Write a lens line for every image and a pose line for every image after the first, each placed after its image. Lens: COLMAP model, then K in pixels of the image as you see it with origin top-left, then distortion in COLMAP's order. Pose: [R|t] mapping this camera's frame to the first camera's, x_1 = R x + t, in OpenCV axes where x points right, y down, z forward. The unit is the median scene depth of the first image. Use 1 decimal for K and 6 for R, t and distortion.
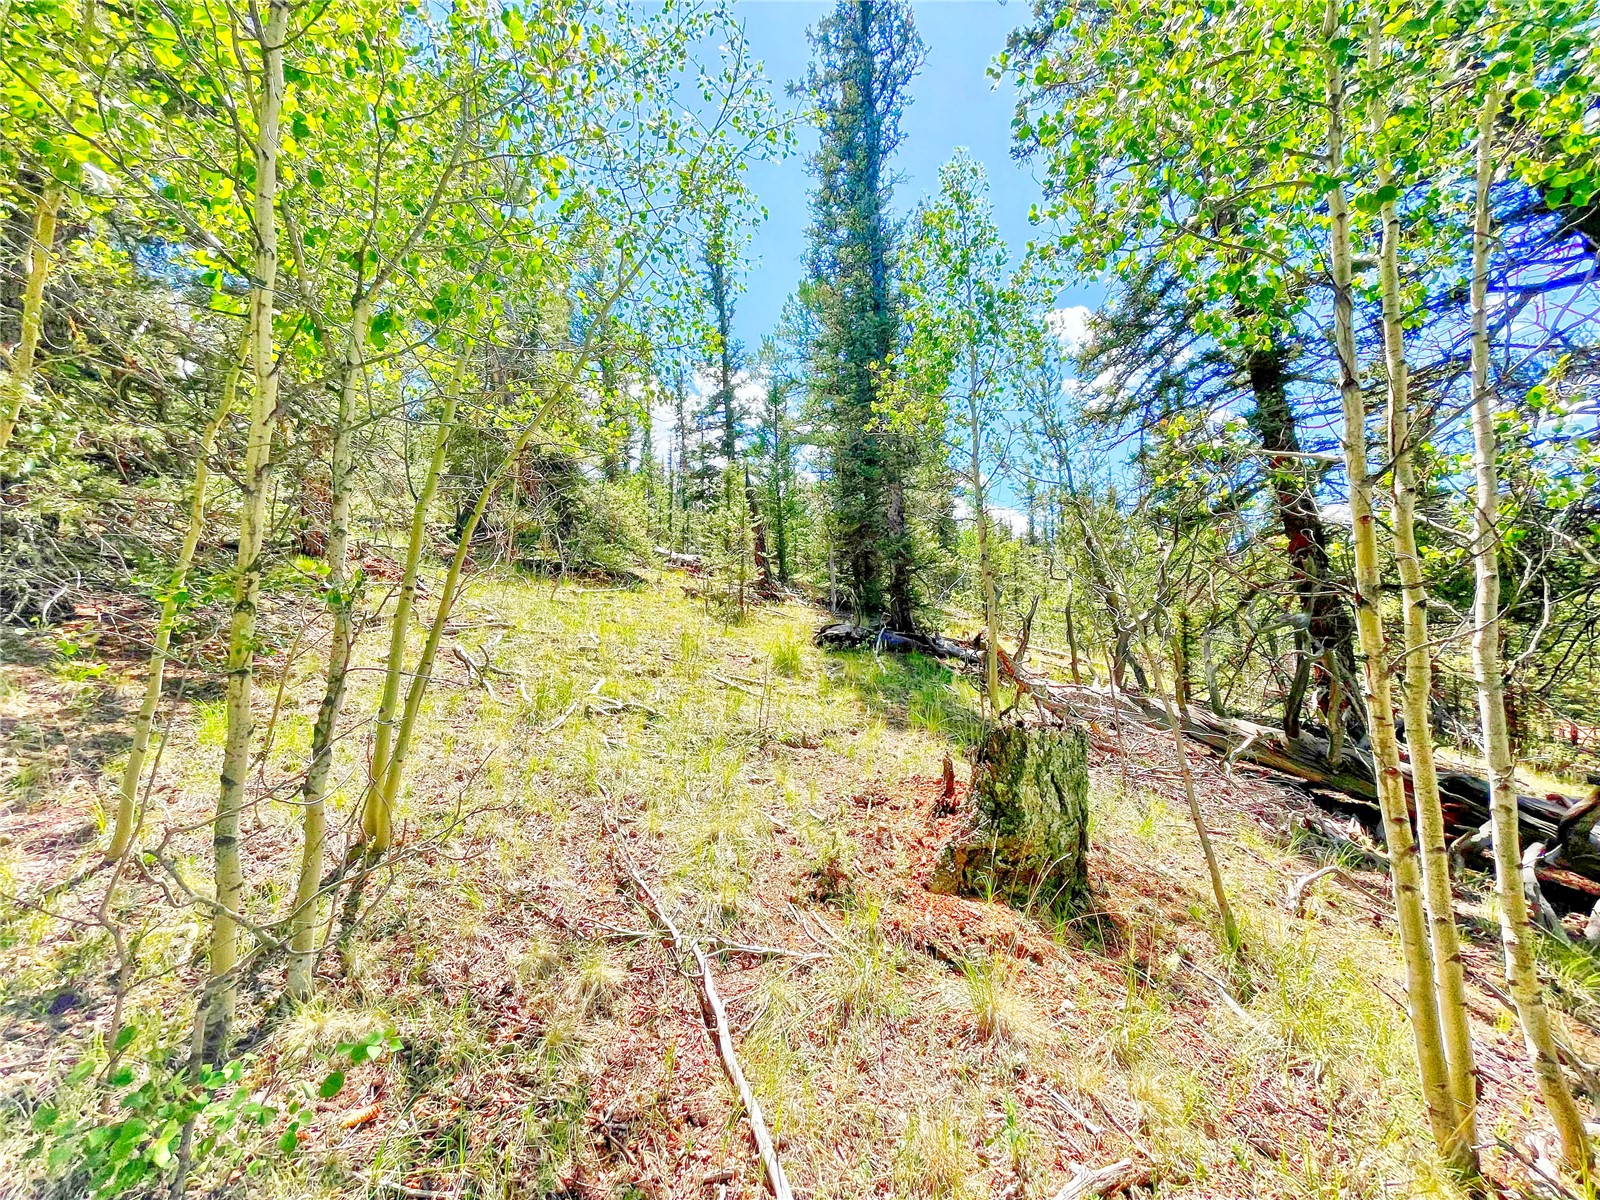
lens RADIAL K [[649.3, 0, 798.9], [0, 649.3, 598.1], [0, 0, 1]] dist [0.001986, 0.000038]
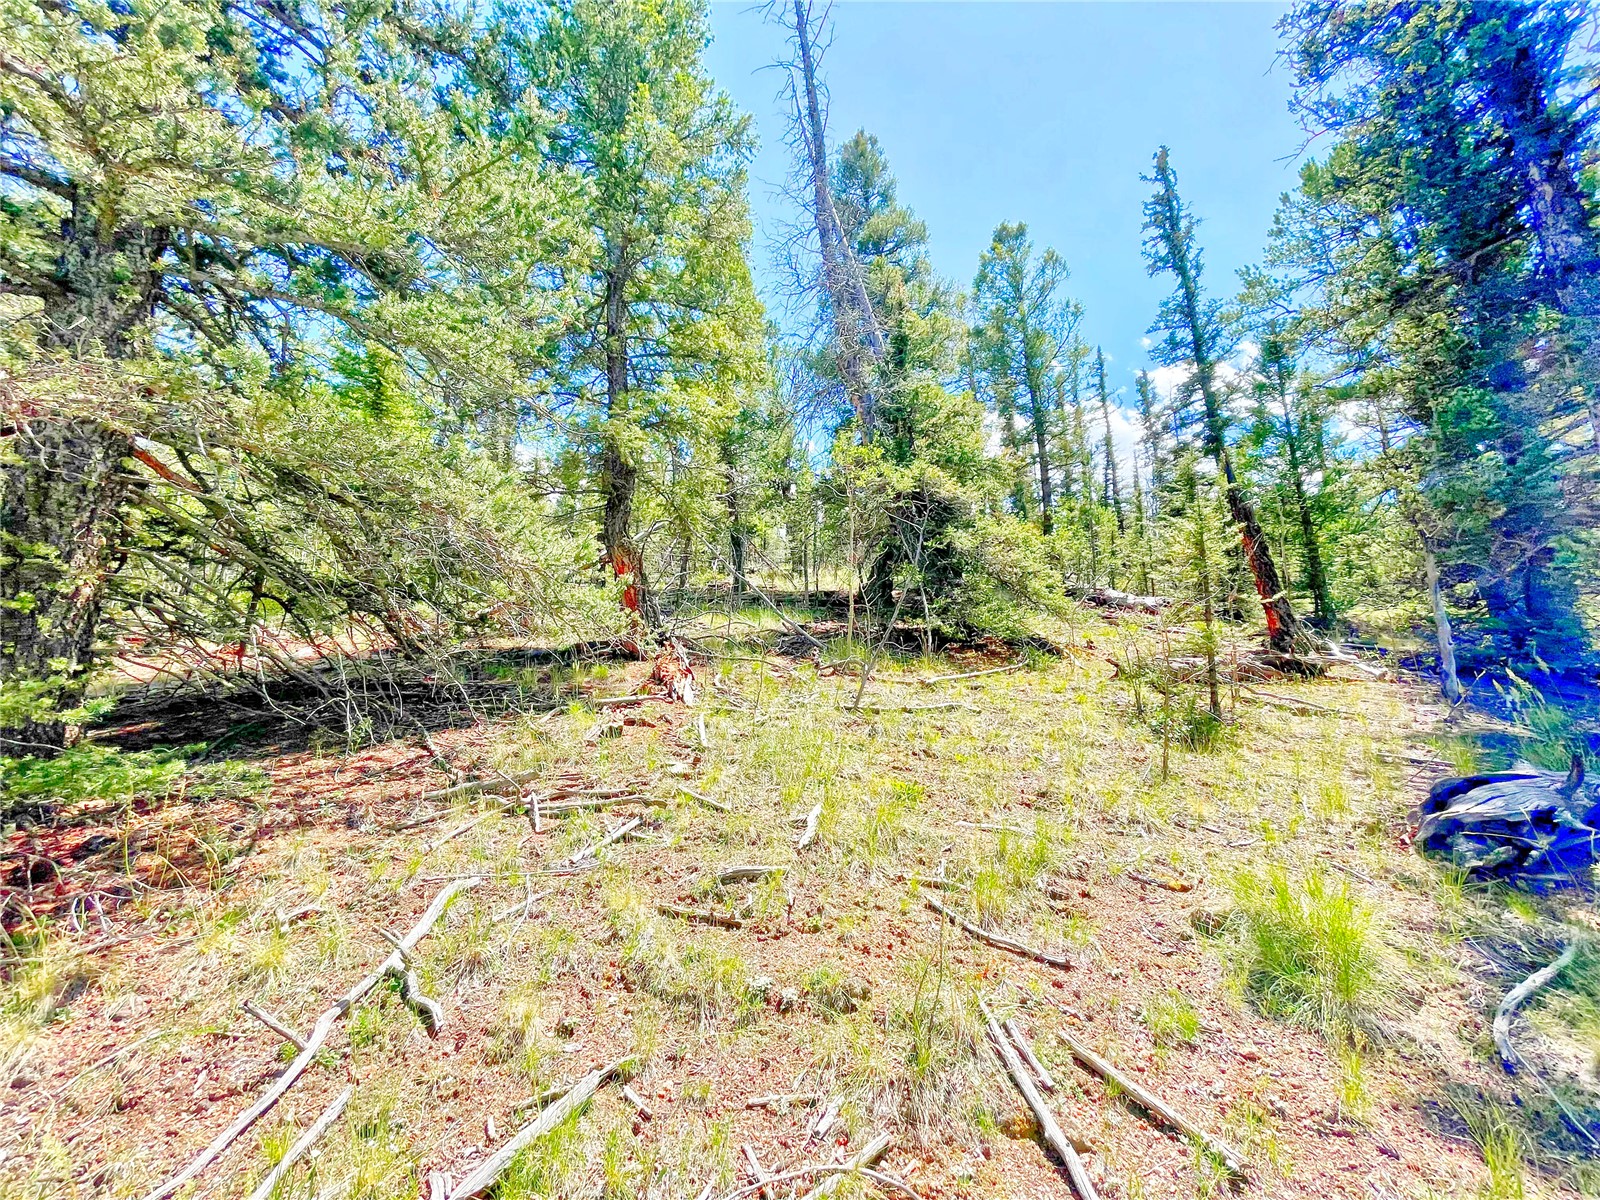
lens RADIAL K [[649.3, 0, 812.7], [0, 649.3, 595.2], [0, 0, 1]] dist [0.001986, 0.000038]
pose [[0.757744, -0.105092, -0.644034, 0.005941], [0.058742, 0.993925, -0.093073, -0.019070], [0.649903, 0.032694, 0.759314, 0.170951]]
